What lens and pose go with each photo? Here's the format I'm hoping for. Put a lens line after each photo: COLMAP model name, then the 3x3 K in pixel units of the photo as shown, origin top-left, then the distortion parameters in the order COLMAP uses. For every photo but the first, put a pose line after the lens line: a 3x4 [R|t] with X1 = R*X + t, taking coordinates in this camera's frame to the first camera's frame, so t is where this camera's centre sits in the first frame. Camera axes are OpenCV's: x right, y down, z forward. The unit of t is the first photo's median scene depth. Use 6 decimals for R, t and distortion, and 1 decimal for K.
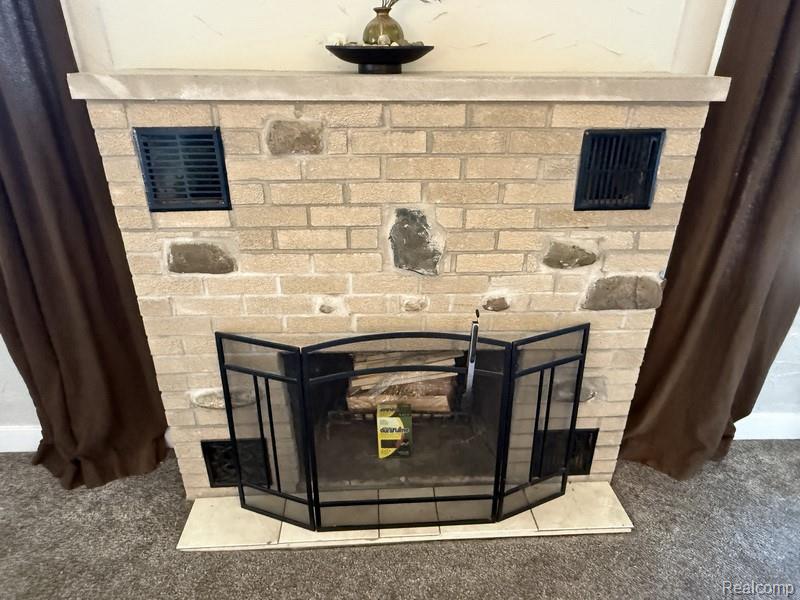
lens RADIAL K [[512.9, 0, 399.5], [0, 512.9, 301.6], [0, 0, 1]] dist [-0.001189, 0.004894]
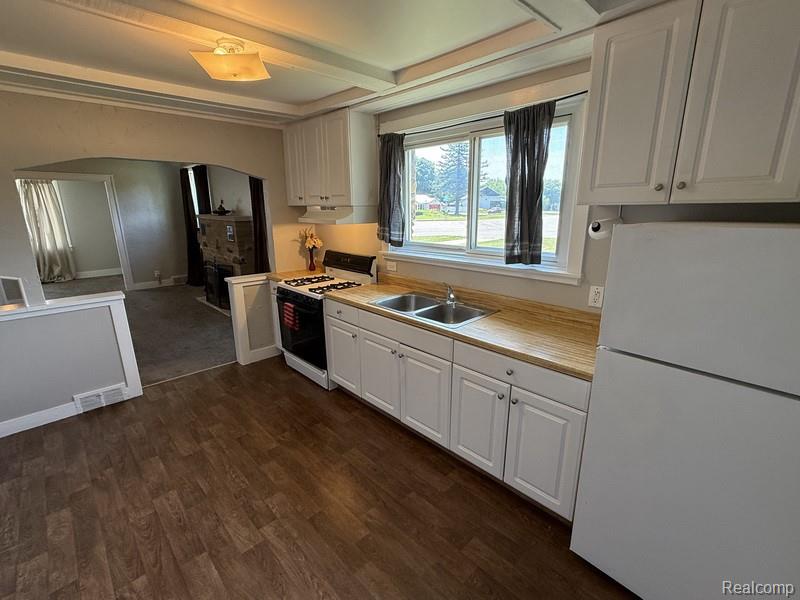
lens RADIAL K [[367.0, 0, 399.6], [0, 367.0, 301.7], [0, 0, 1]] dist [0.005187, 0.000786]
pose [[0.663457, 0.187968, -0.724218, 4.219561], [-0.324817, 0.944320, -0.052471, 0.034413], [0.674031, 0.270051, 0.687571, -0.215143]]
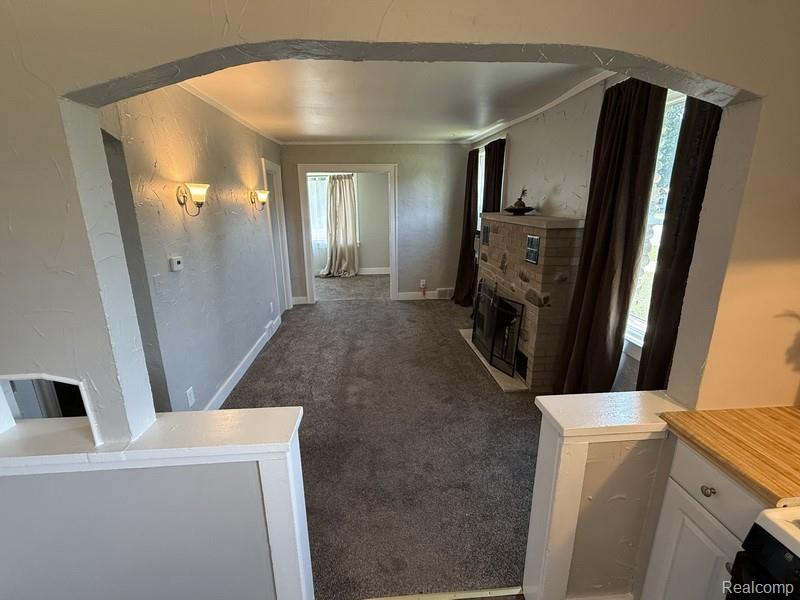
lens RADIAL K [[367.0, 0, 397.6], [0, 367.0, 304.2], [0, 0, 1]] dist [0.005187, 0.000786]
pose [[0.038332, 0.268087, -0.962632, 2.394410], [-0.430547, 0.873765, 0.226194, -0.118336], [0.901754, 0.405788, 0.148918, 0.117442]]
